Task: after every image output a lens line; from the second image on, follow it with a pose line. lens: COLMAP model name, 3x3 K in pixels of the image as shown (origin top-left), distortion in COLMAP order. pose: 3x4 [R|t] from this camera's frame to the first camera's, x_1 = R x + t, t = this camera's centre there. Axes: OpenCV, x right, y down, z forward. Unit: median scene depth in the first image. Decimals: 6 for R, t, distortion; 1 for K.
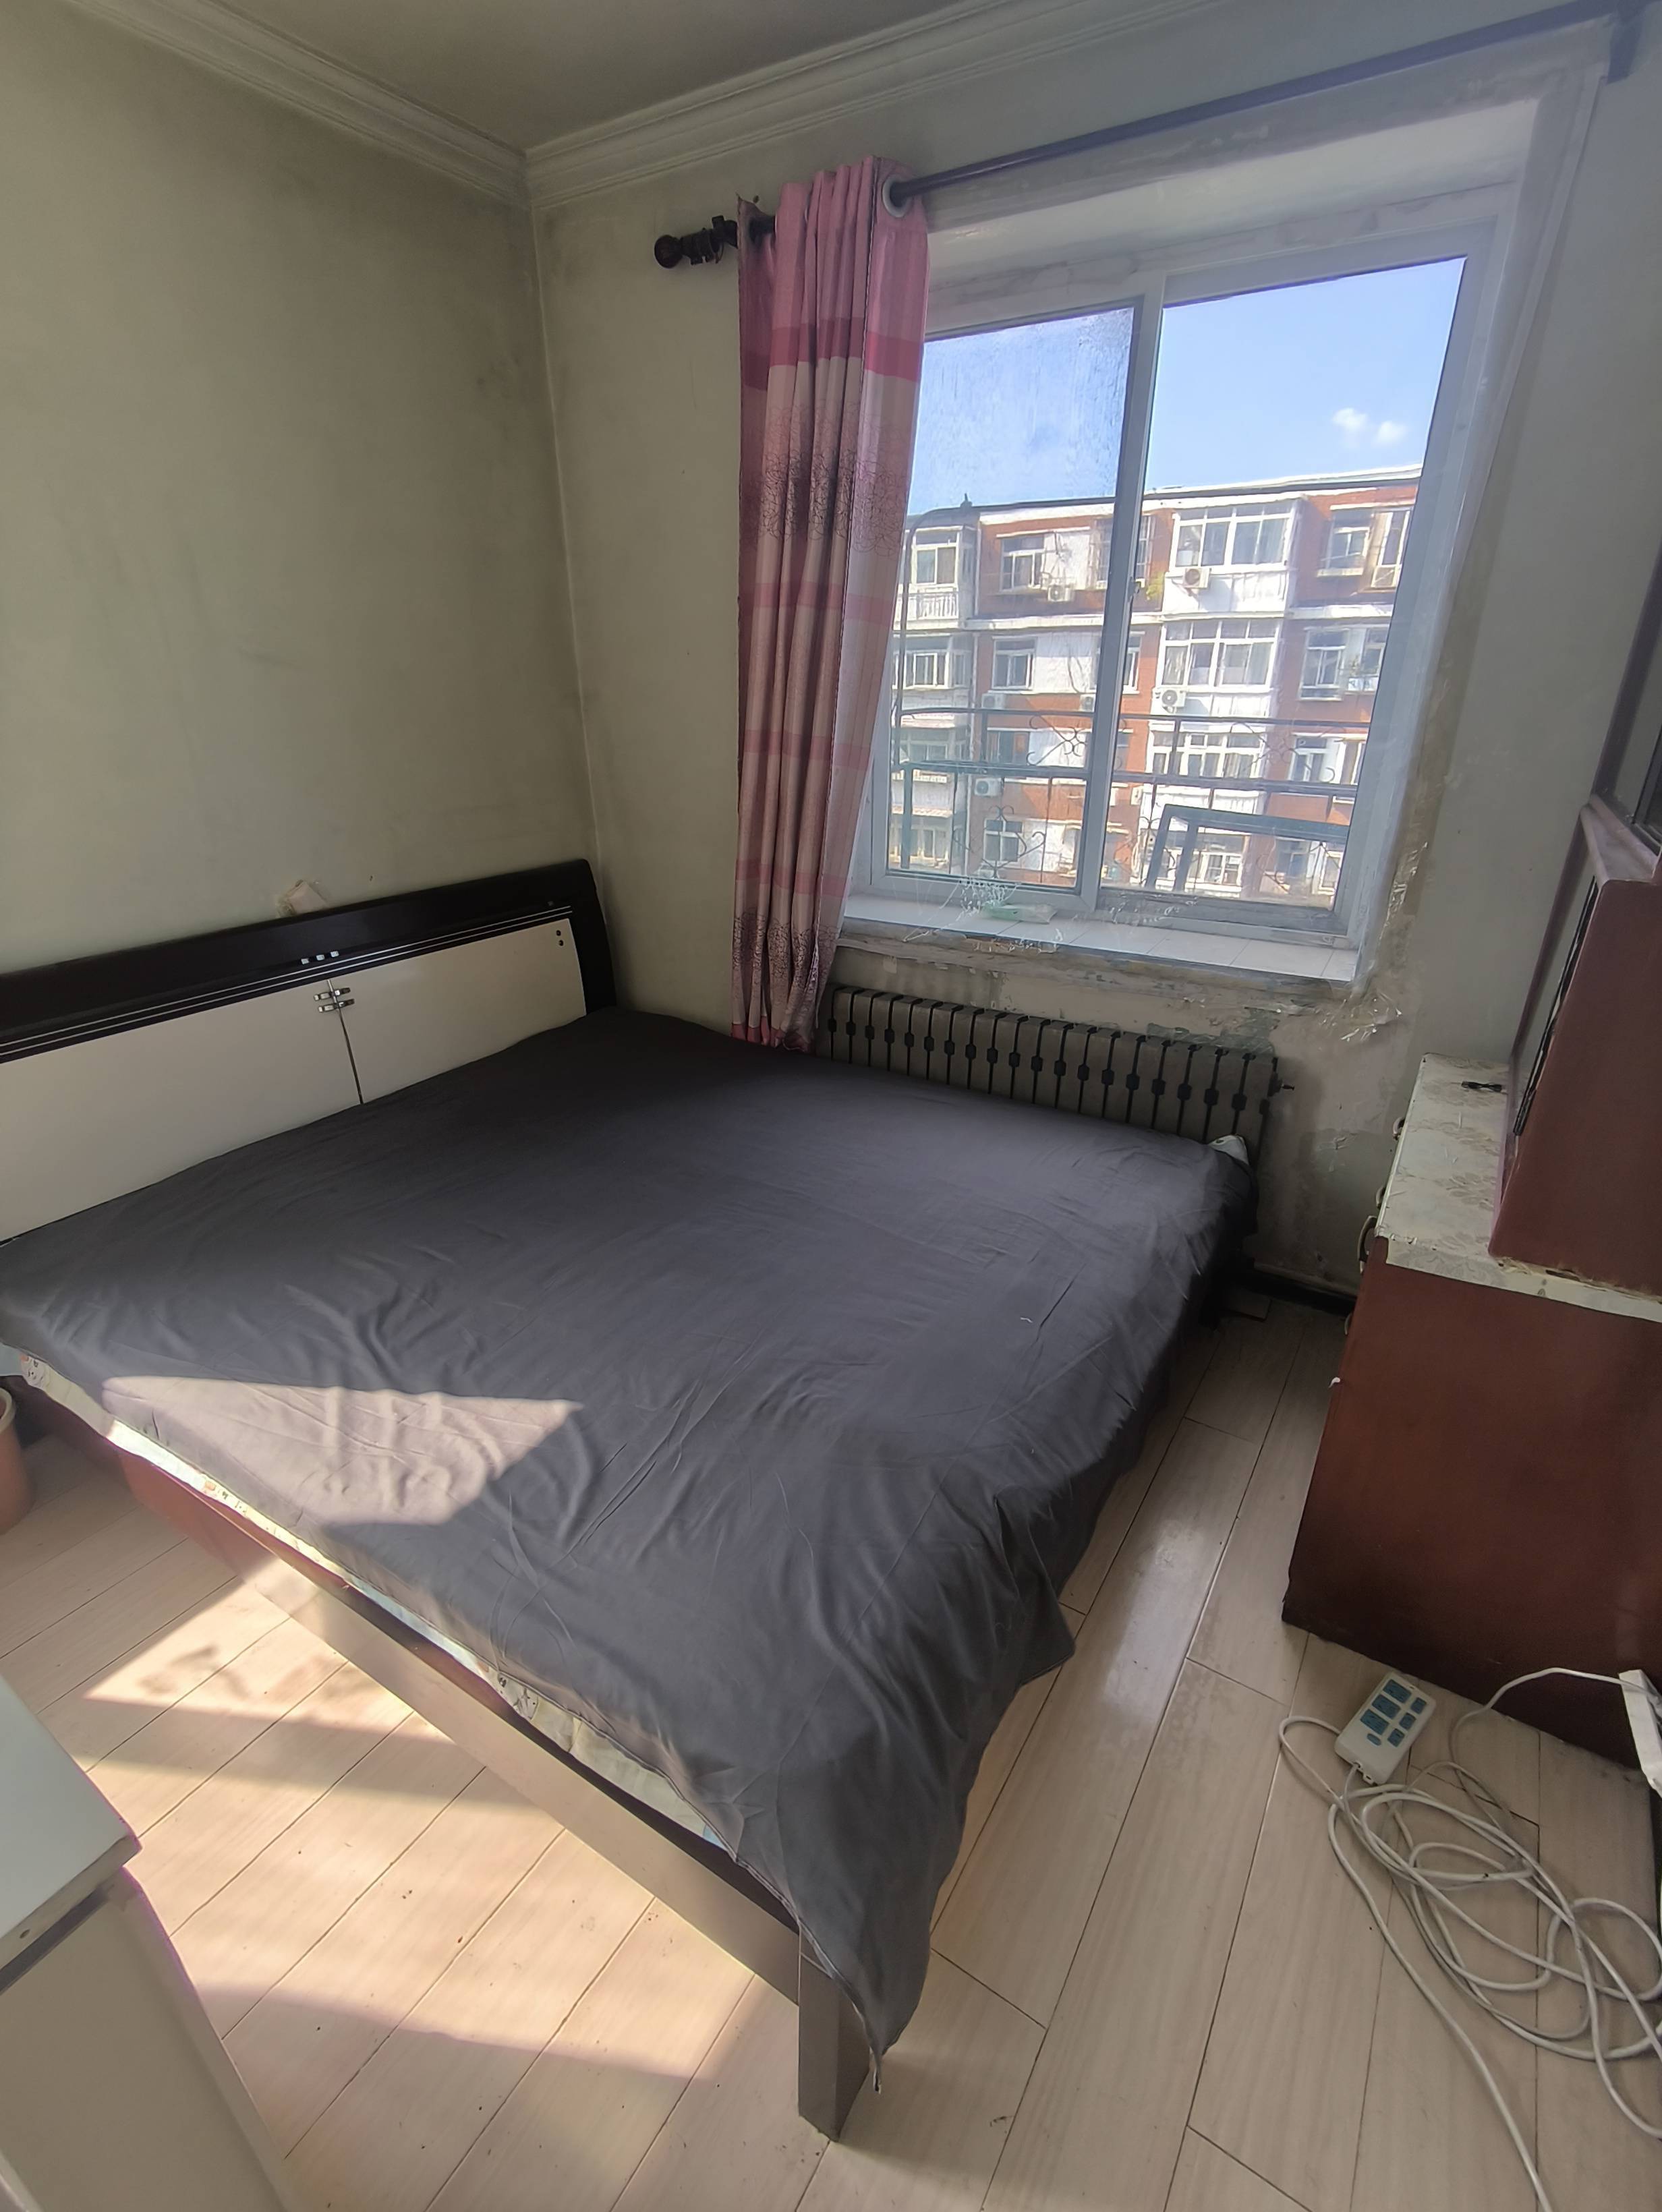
lens RADIAL K [[998.2, 0, 828.2], [0, 998.2, 1106.1], [0, 0, 1]] dist [-0.011677, 0.002736]
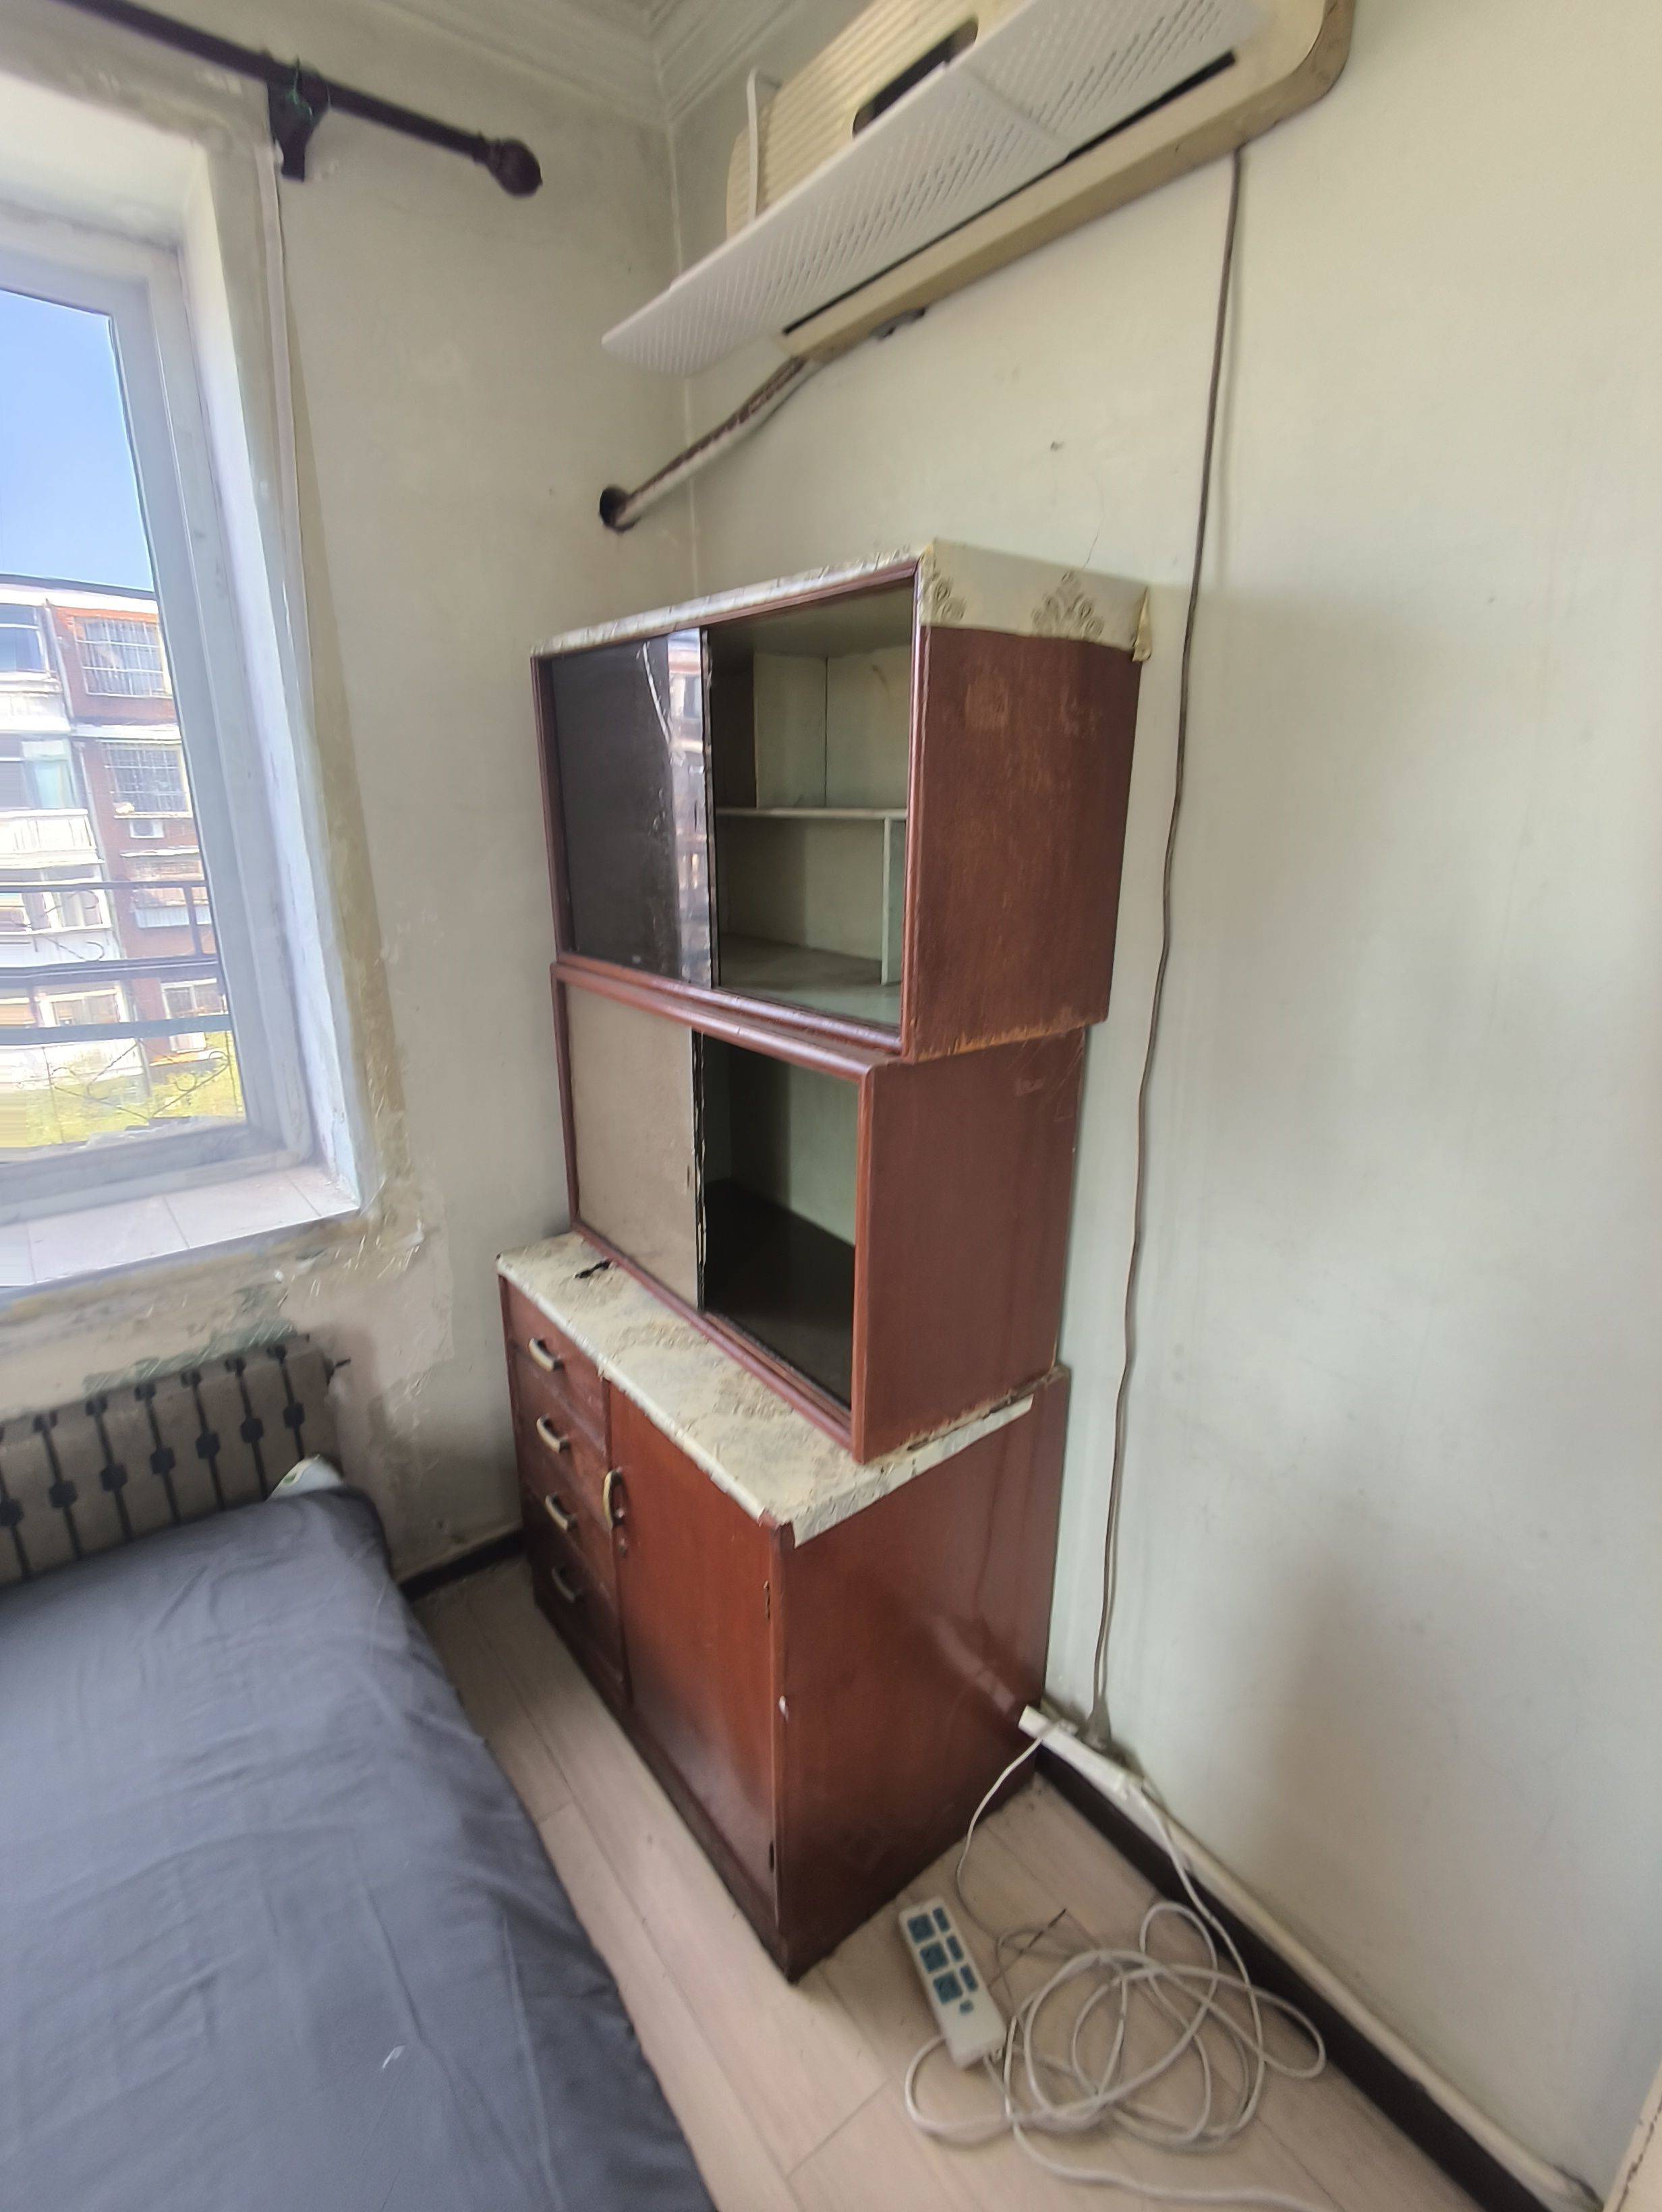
lens RADIAL K [[998.2, 0, 830.9], [0, 998.2, 1117.6], [0, 0, 1]] dist [-0.011677, 0.002736]
pose [[0.335094, -0.279395, 0.899806, -0.037764], [0.375056, 0.915648, 0.144641, -0.165494], [-0.864318, 0.289009, 0.411617, 0.335542]]
